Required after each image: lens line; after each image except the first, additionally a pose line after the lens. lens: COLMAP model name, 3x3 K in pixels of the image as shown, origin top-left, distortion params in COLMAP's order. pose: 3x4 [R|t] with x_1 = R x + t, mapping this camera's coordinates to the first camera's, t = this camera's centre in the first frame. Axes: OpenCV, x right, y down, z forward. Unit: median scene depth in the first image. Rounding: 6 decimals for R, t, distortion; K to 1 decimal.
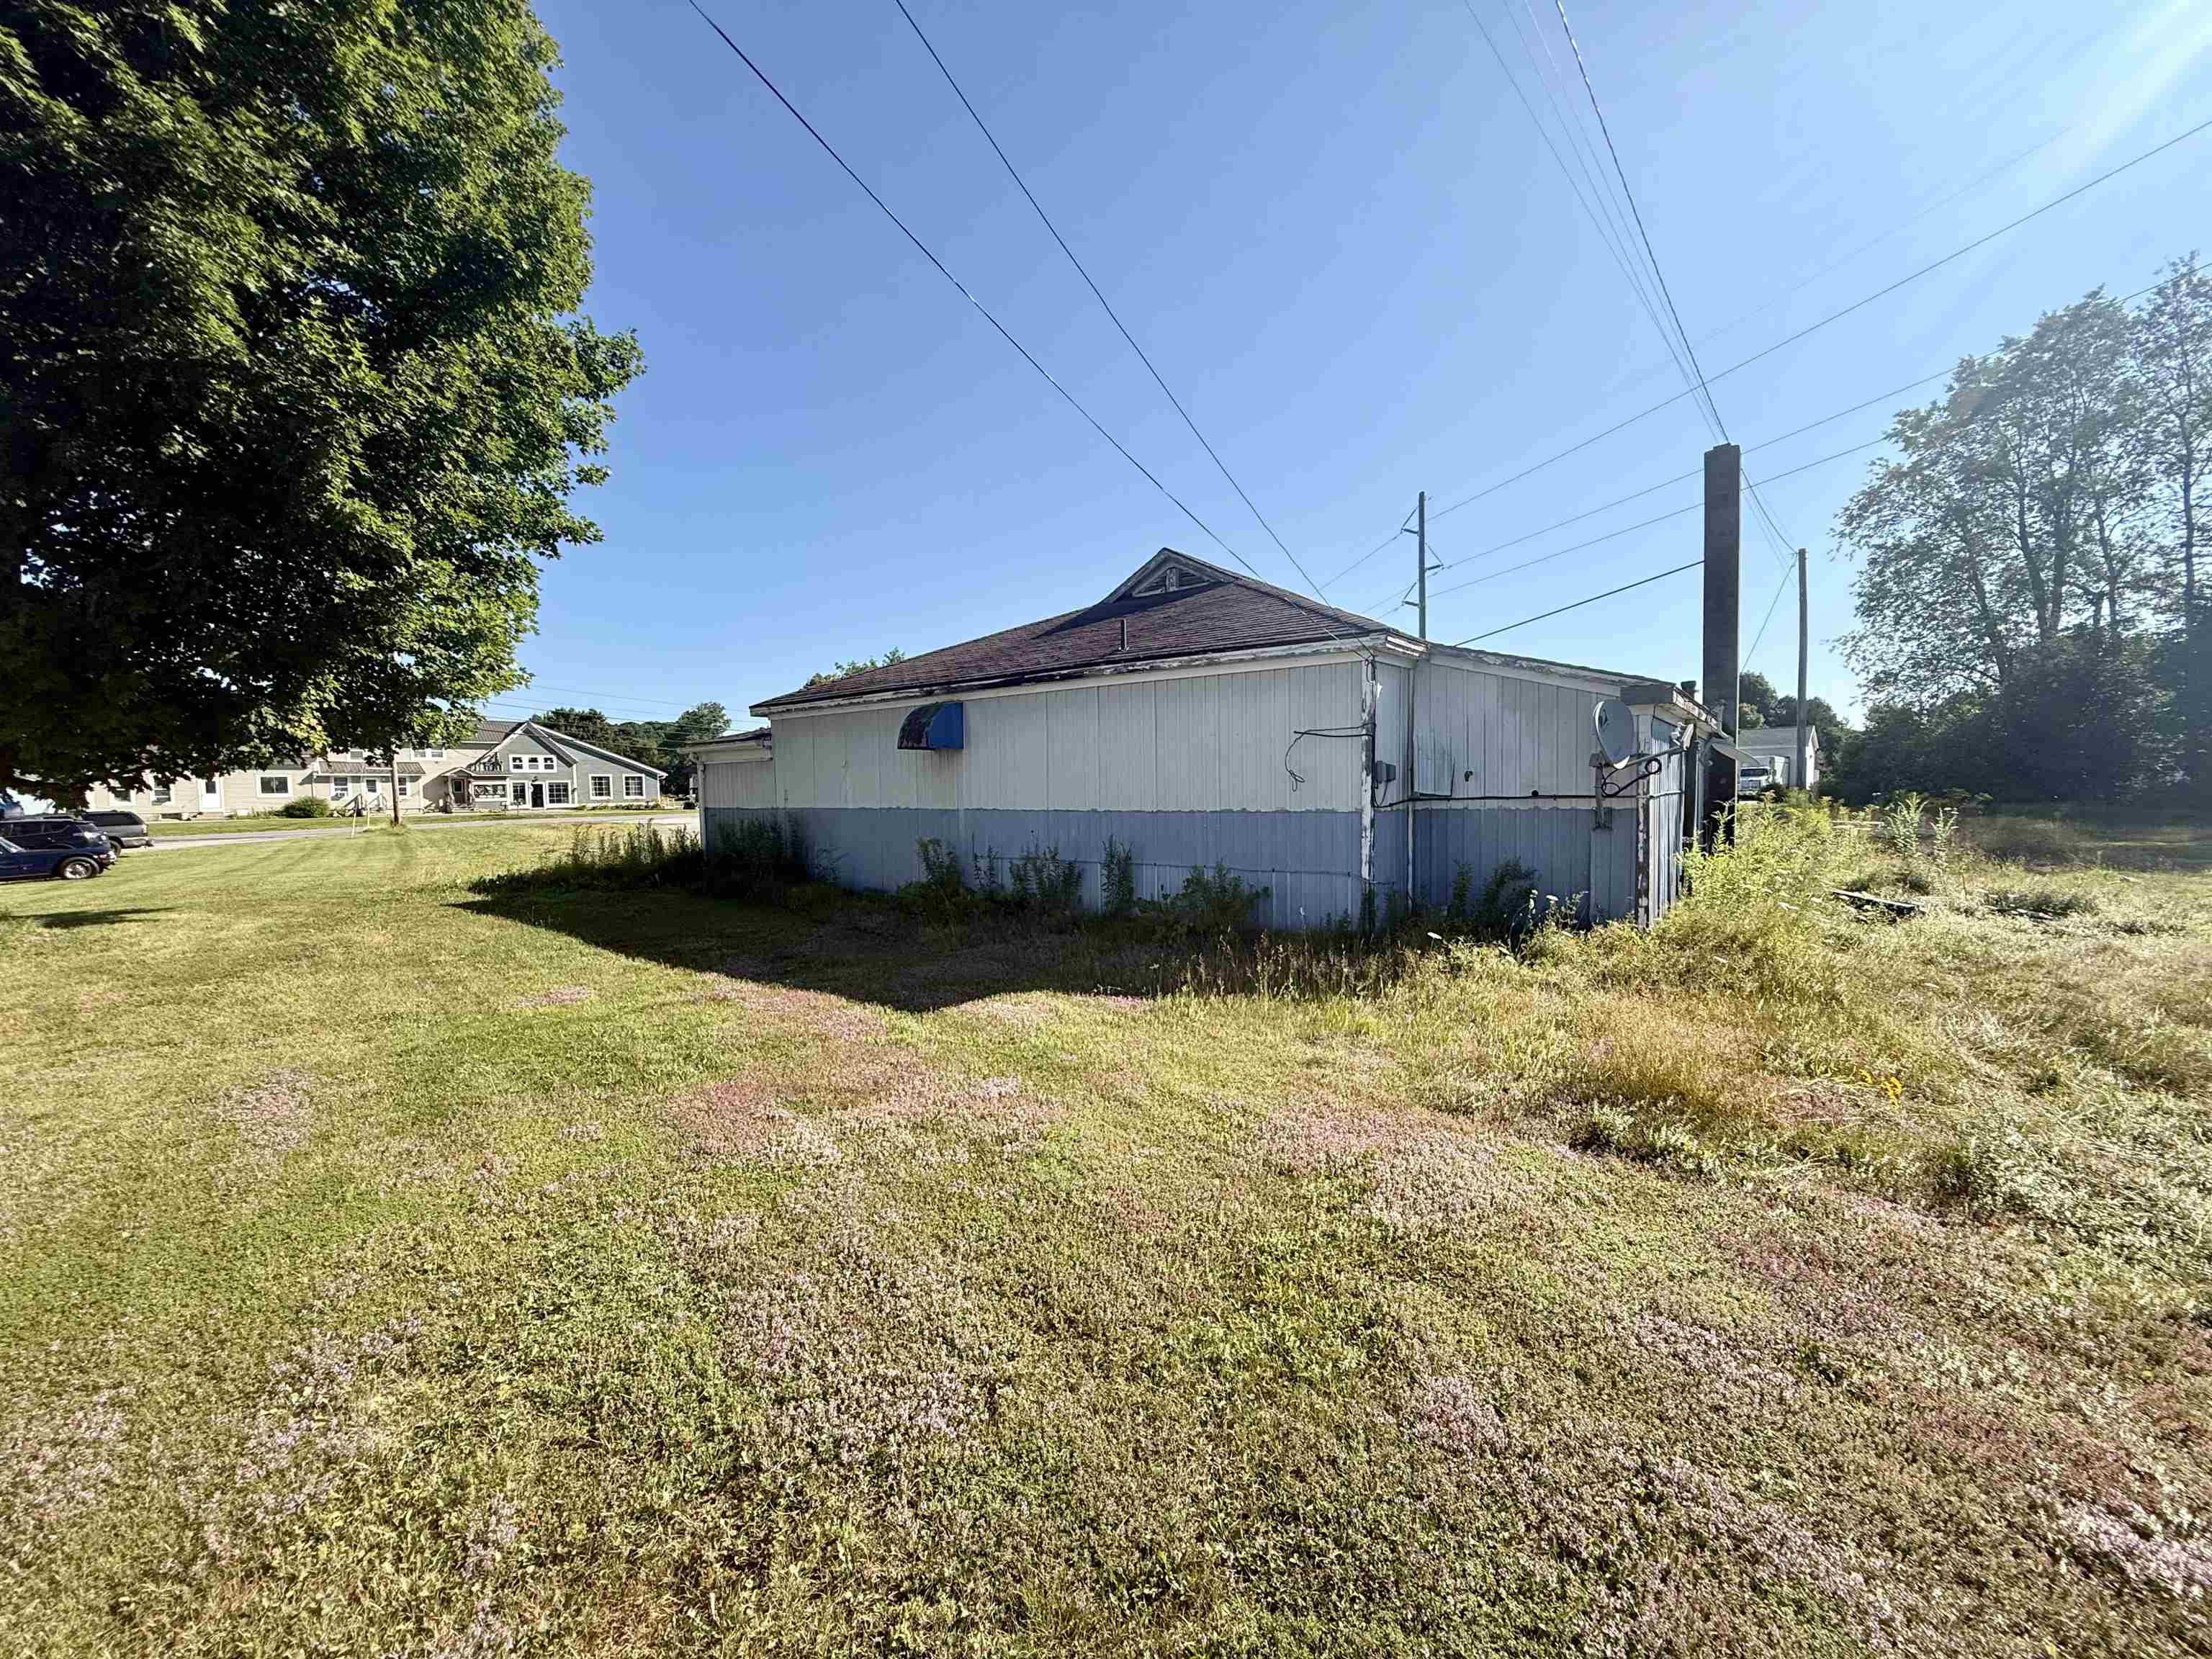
lens RADIAL K [[885.4, 0, 1106.0], [0, 885.4, 829.5], [0, 0, 1]] dist [0.001353, 0.000105]
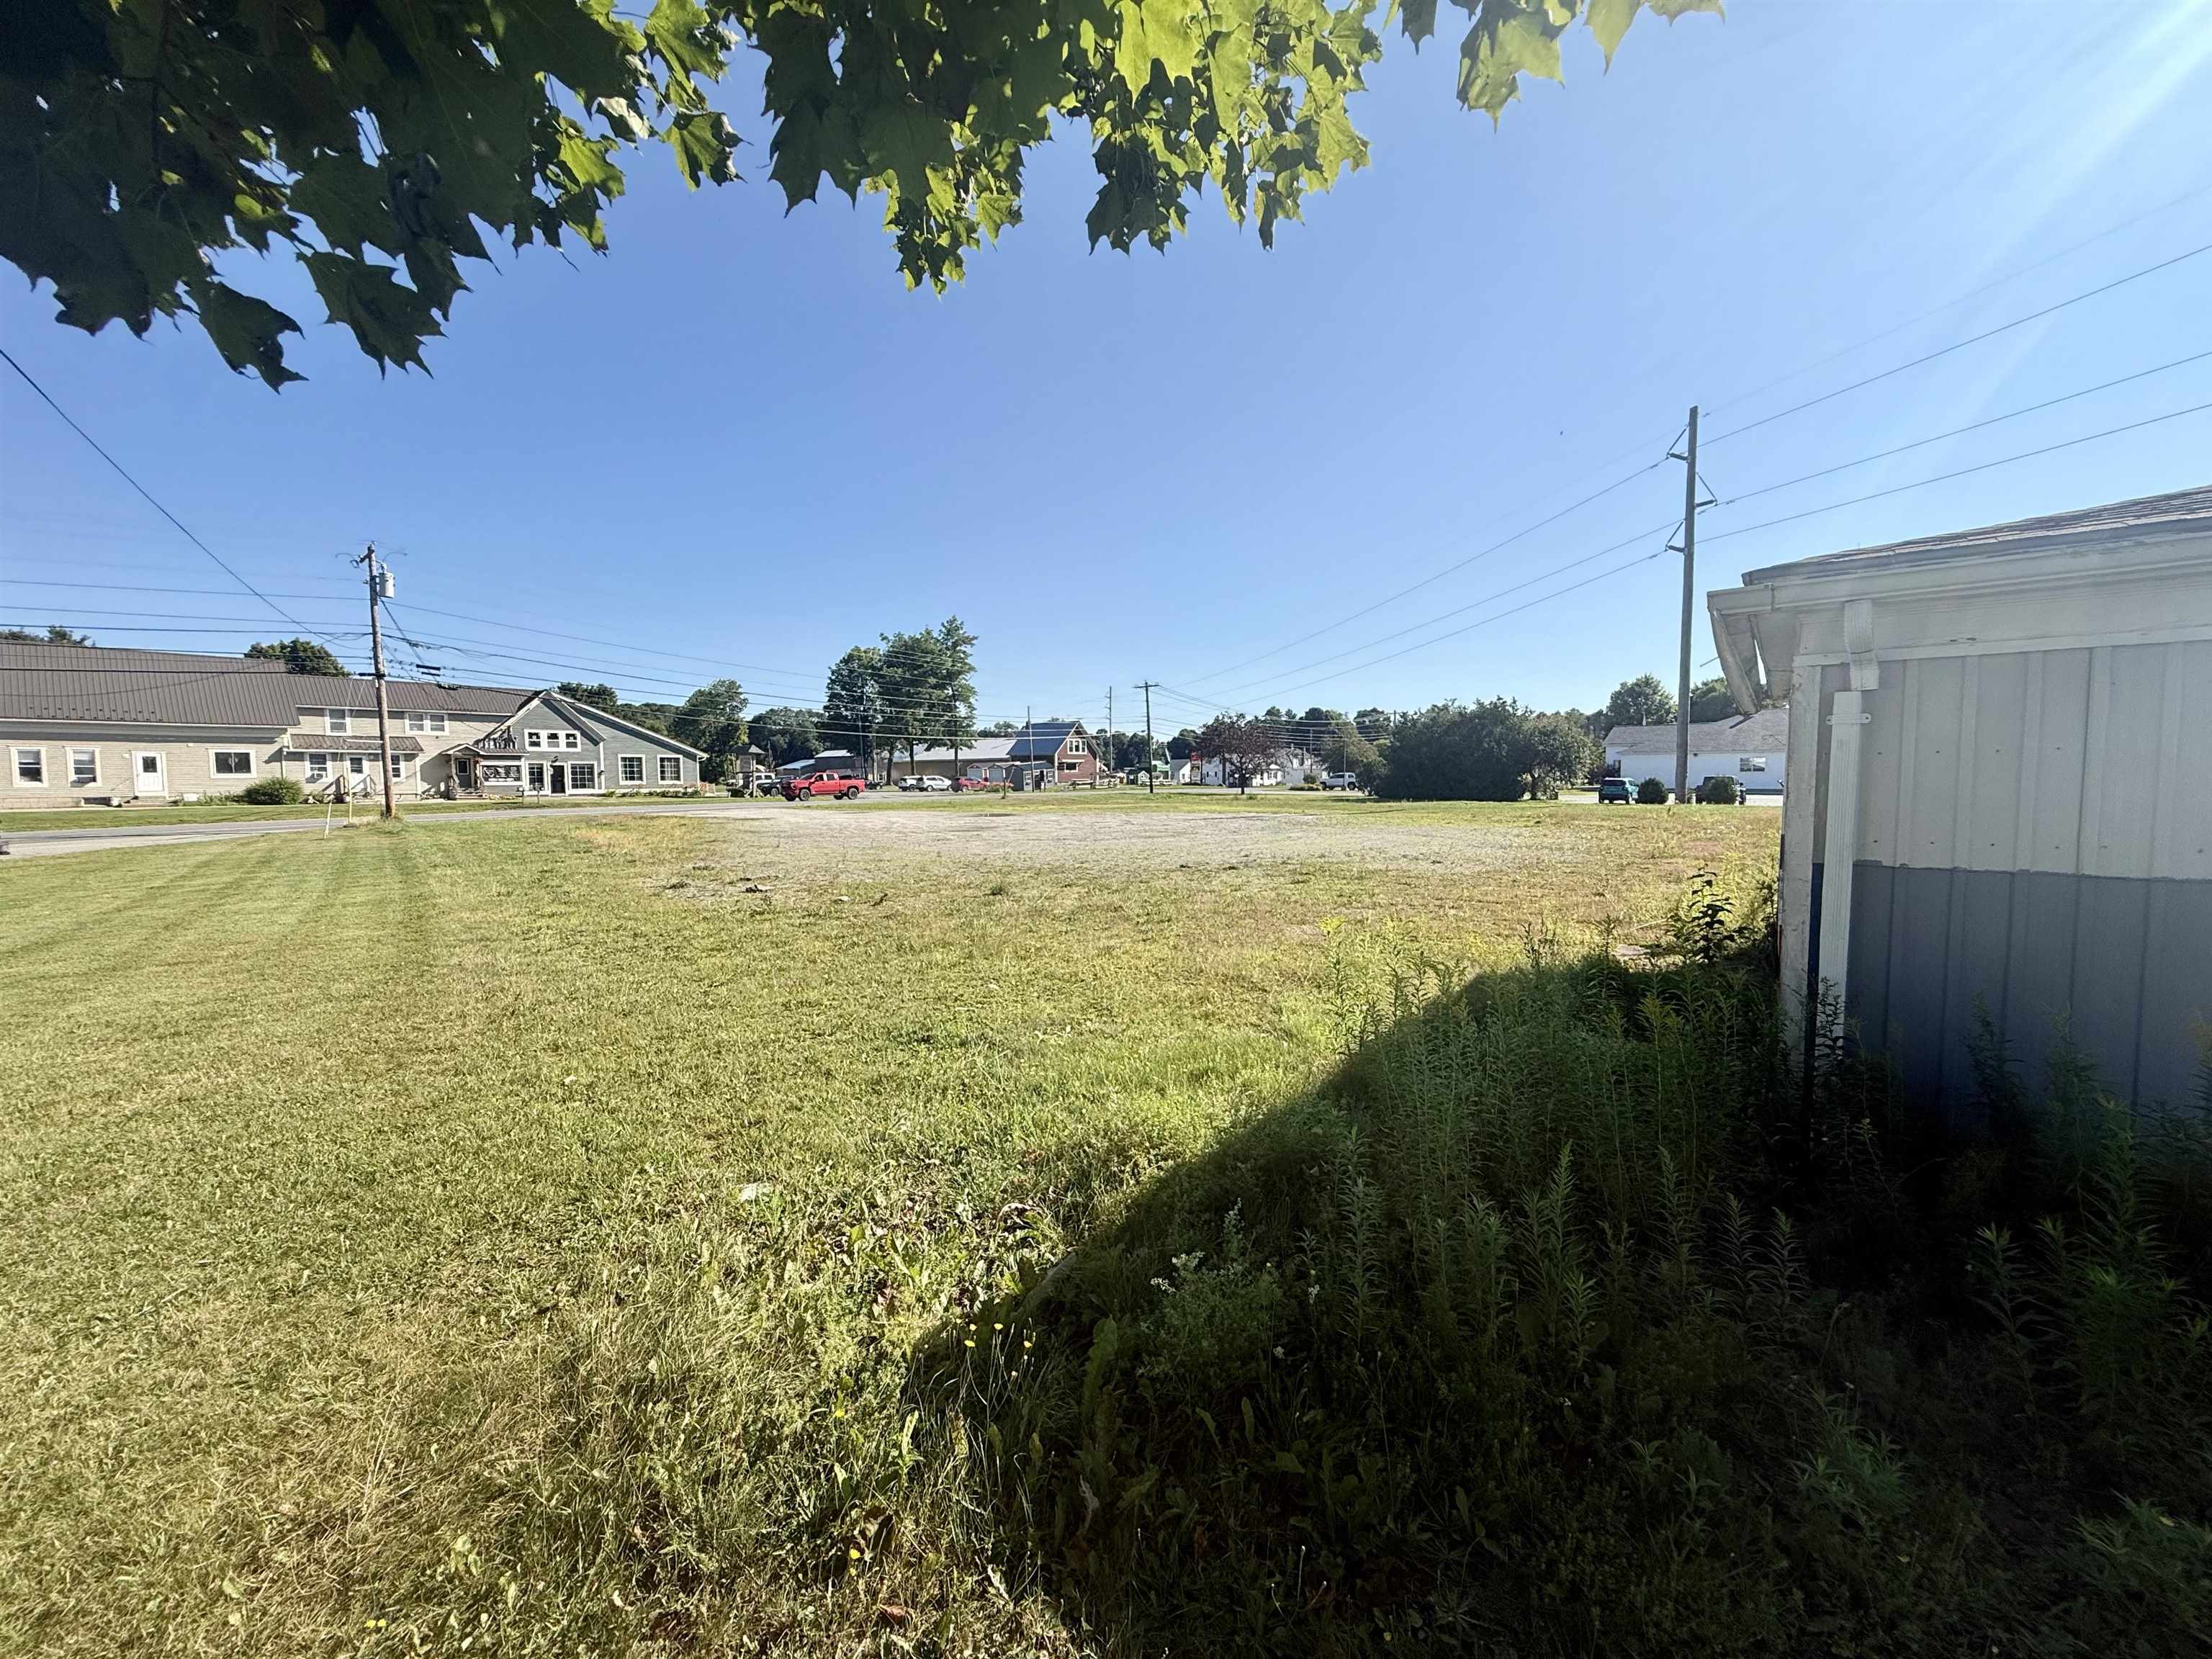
lens RADIAL K [[894.2, 0, 1115.0], [0, 894.2, 835.3], [0, 0, 1]] dist [-0.001643, 0.000180]
pose [[0.999906, 0.009785, 0.009576, -0.138913], [-0.009958, 0.999785, 0.018189, -0.006723], [-0.009396, -0.018282, 0.999789, 0.171089]]
